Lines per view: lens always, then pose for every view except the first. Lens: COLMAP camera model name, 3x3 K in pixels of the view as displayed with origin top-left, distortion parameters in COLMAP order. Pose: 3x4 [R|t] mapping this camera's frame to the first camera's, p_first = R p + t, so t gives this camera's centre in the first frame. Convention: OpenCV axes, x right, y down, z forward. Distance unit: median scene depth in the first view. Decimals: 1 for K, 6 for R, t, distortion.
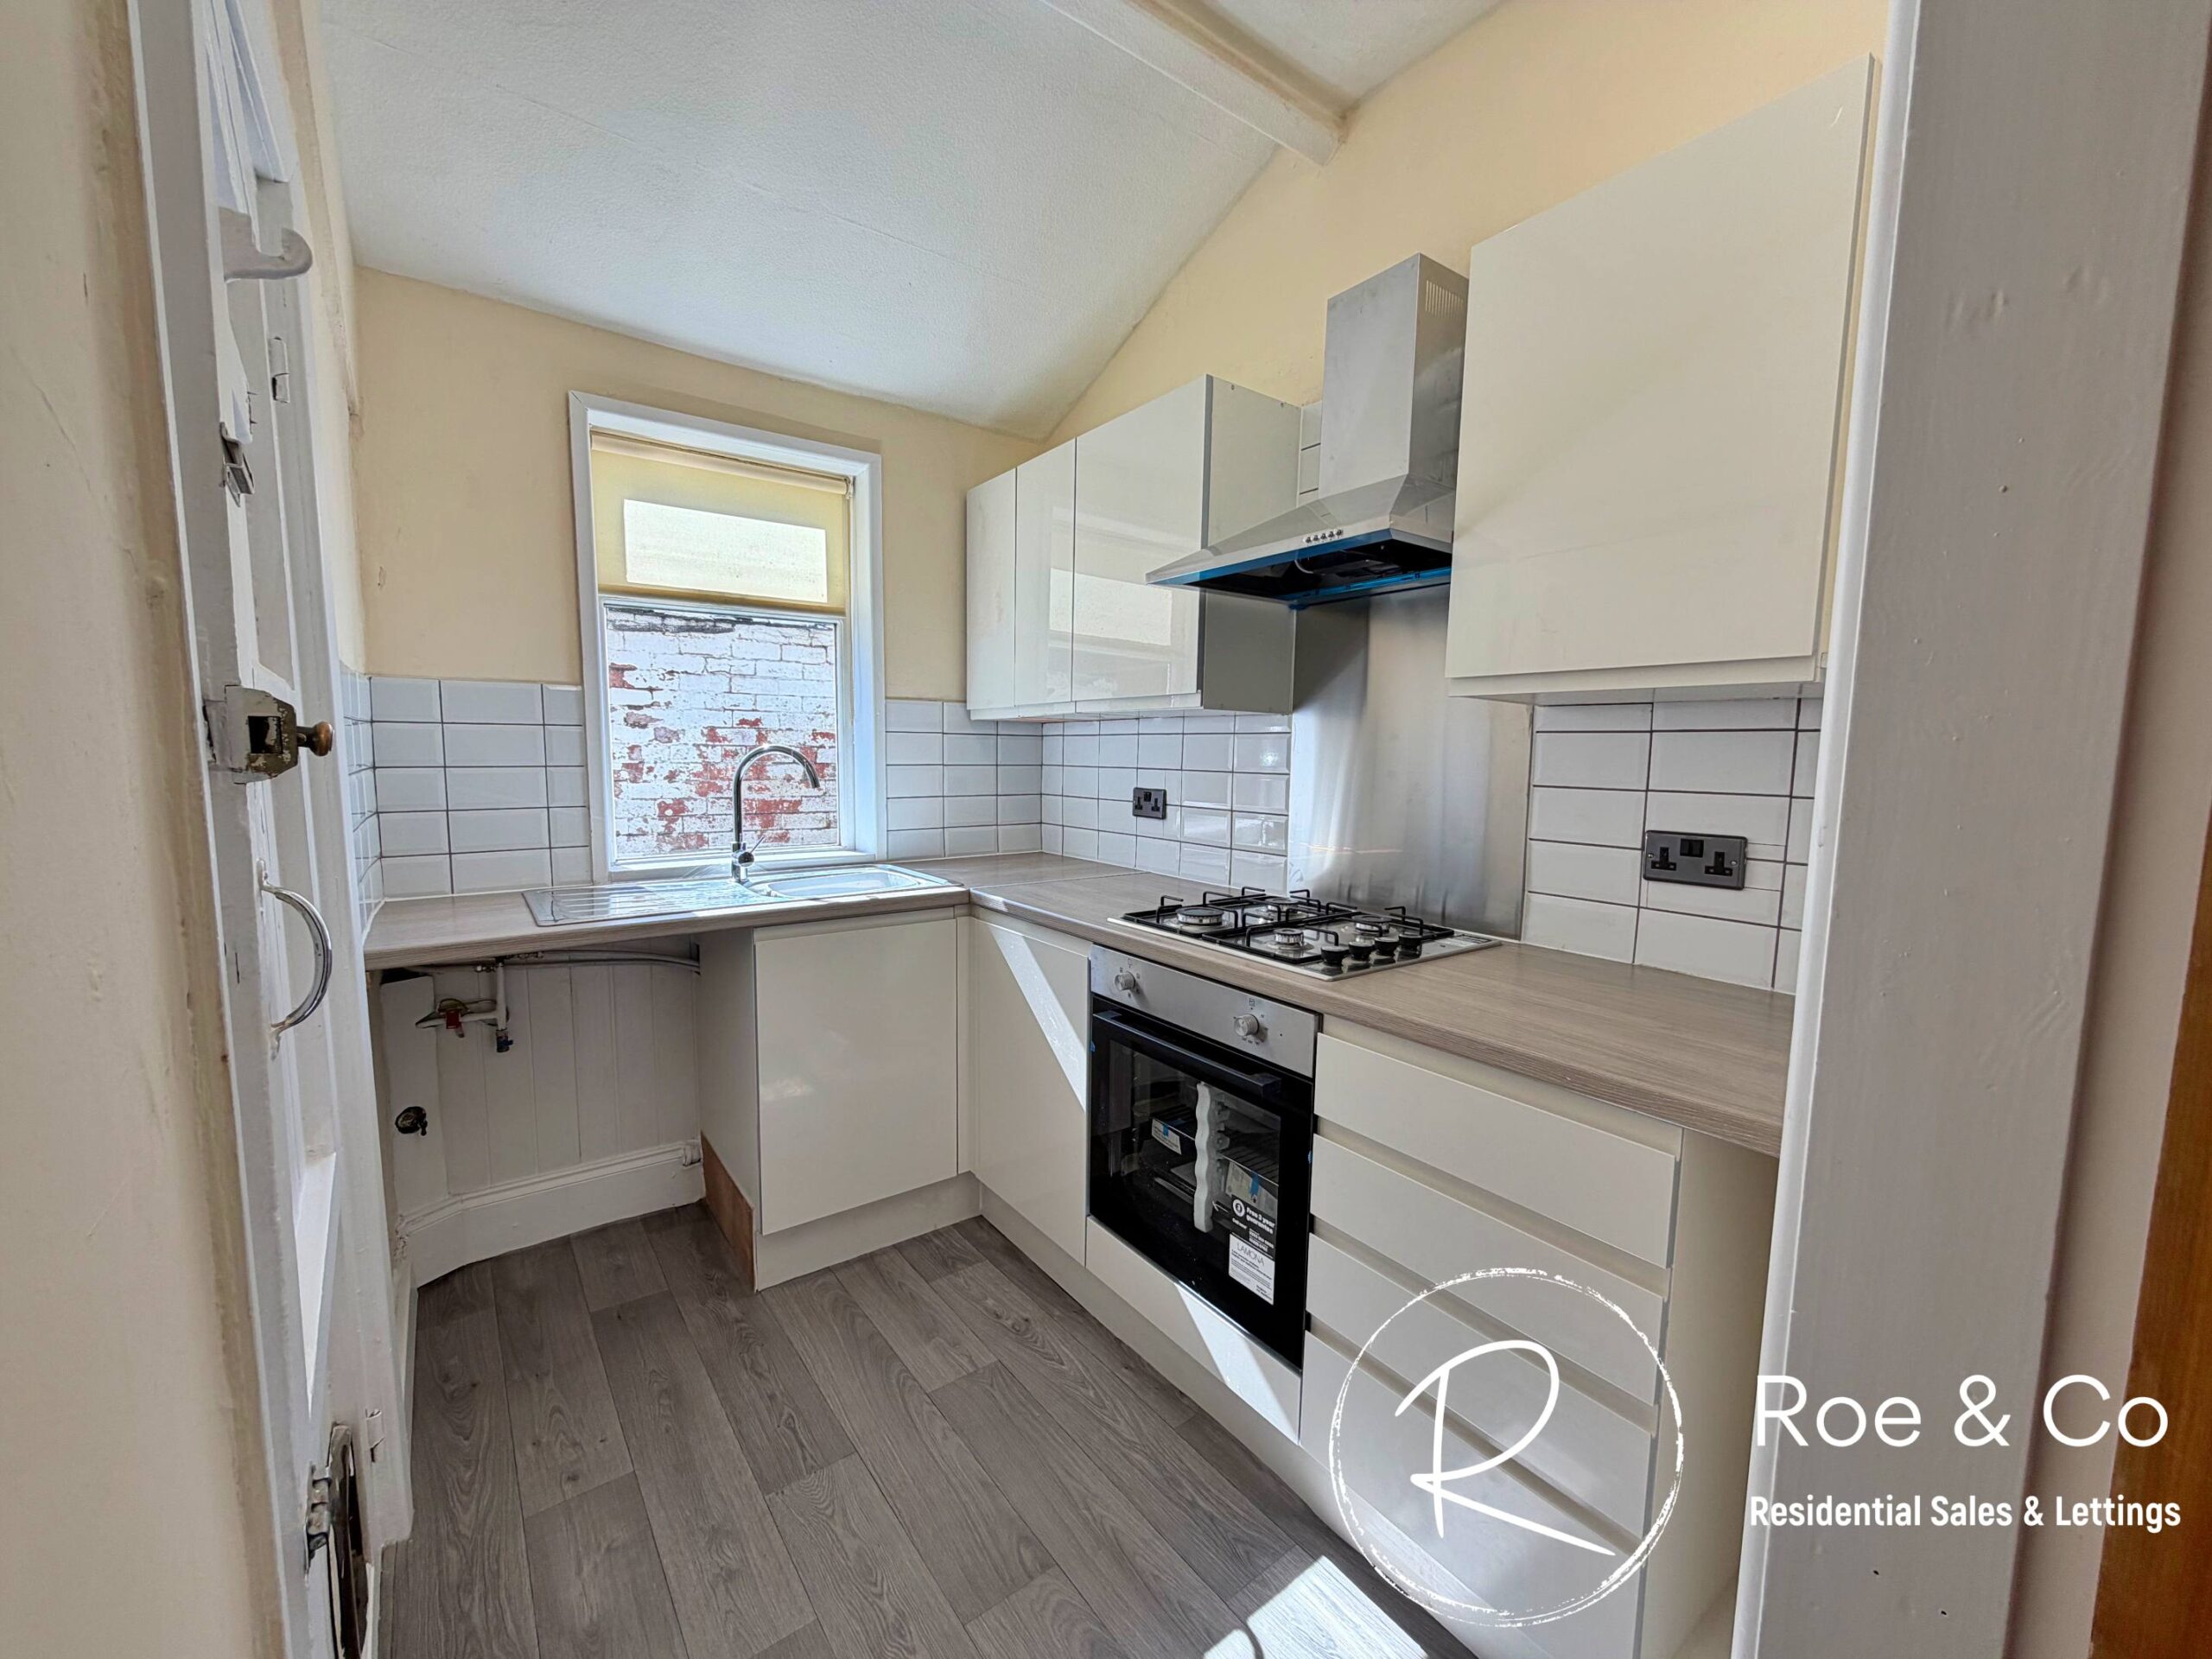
lens RADIAL K [[883.9, 0, 1100.2], [0, 883.9, 839.5], [0, 0, 1]] dist [0.001189, -0.000203]
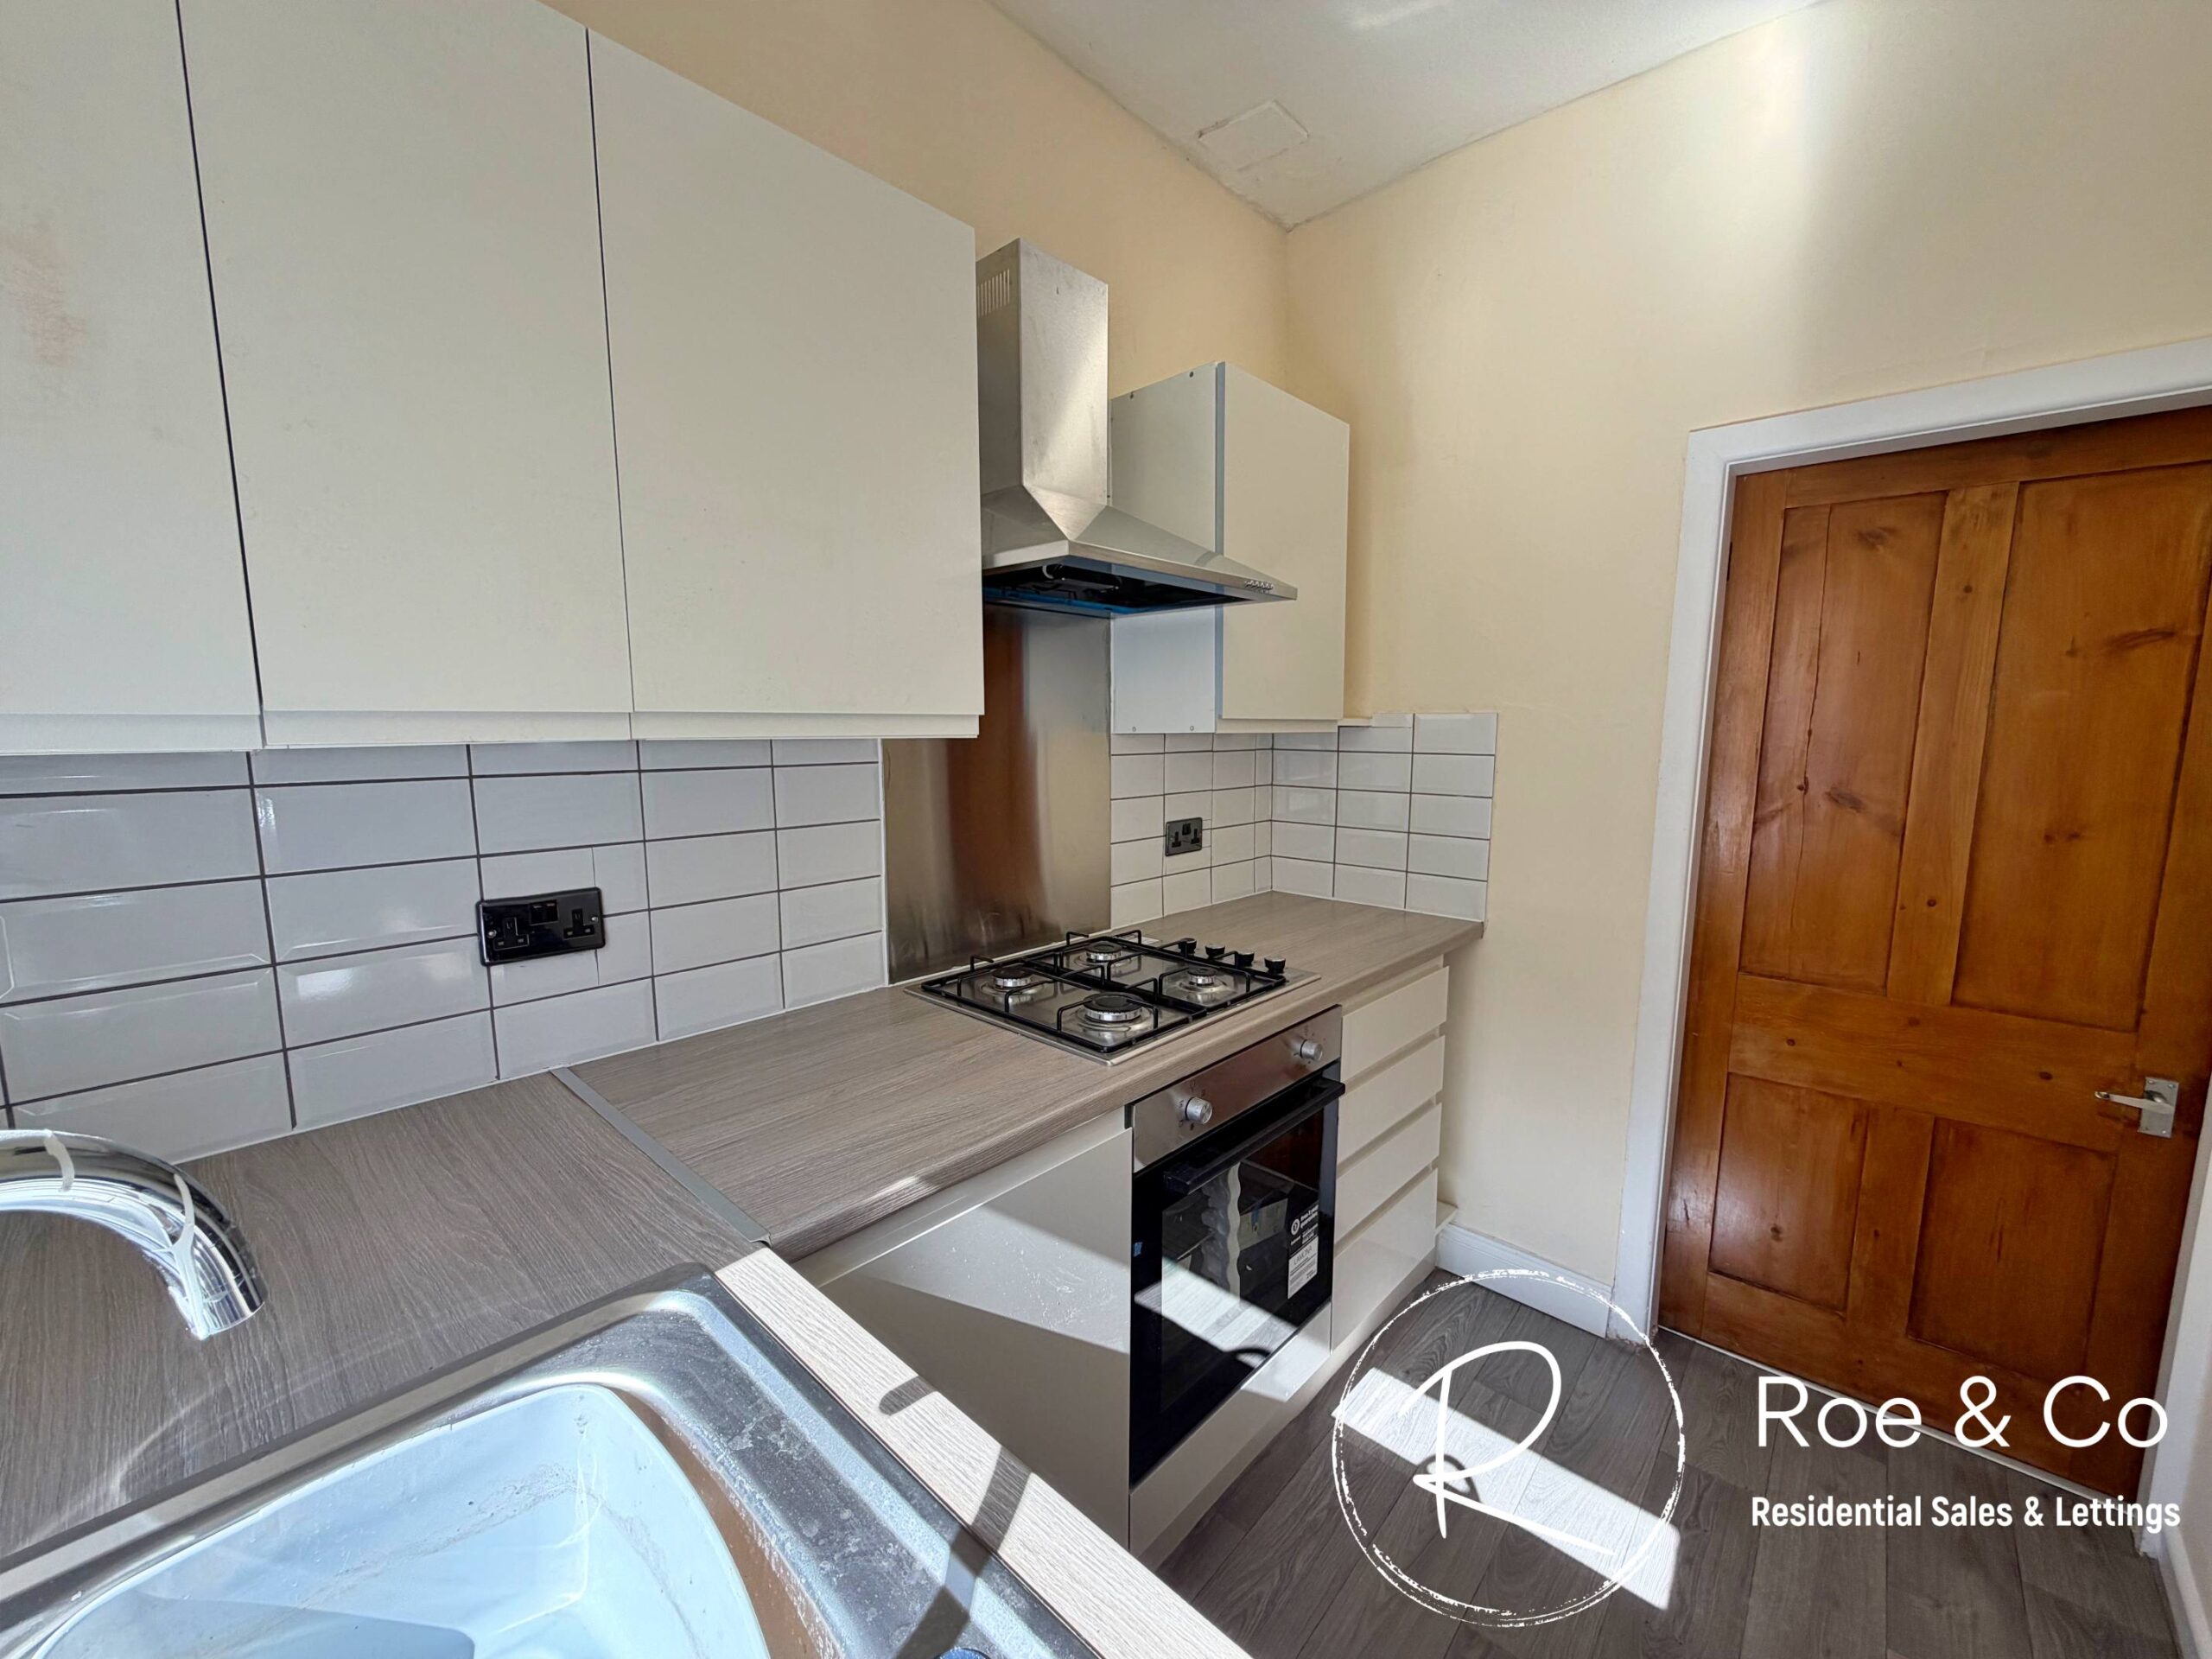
lens RADIAL K [[883.9, 0, 1100.1], [0, 883.9, 831.4], [0, 0, 1]] dist [0.001189, -0.000203]
pose [[-0.196345, -0.135805, 0.971085, -0.685790], [0.092821, 0.983341, 0.156286, -0.208661], [-0.976132, 0.120824, -0.180469, 1.238020]]
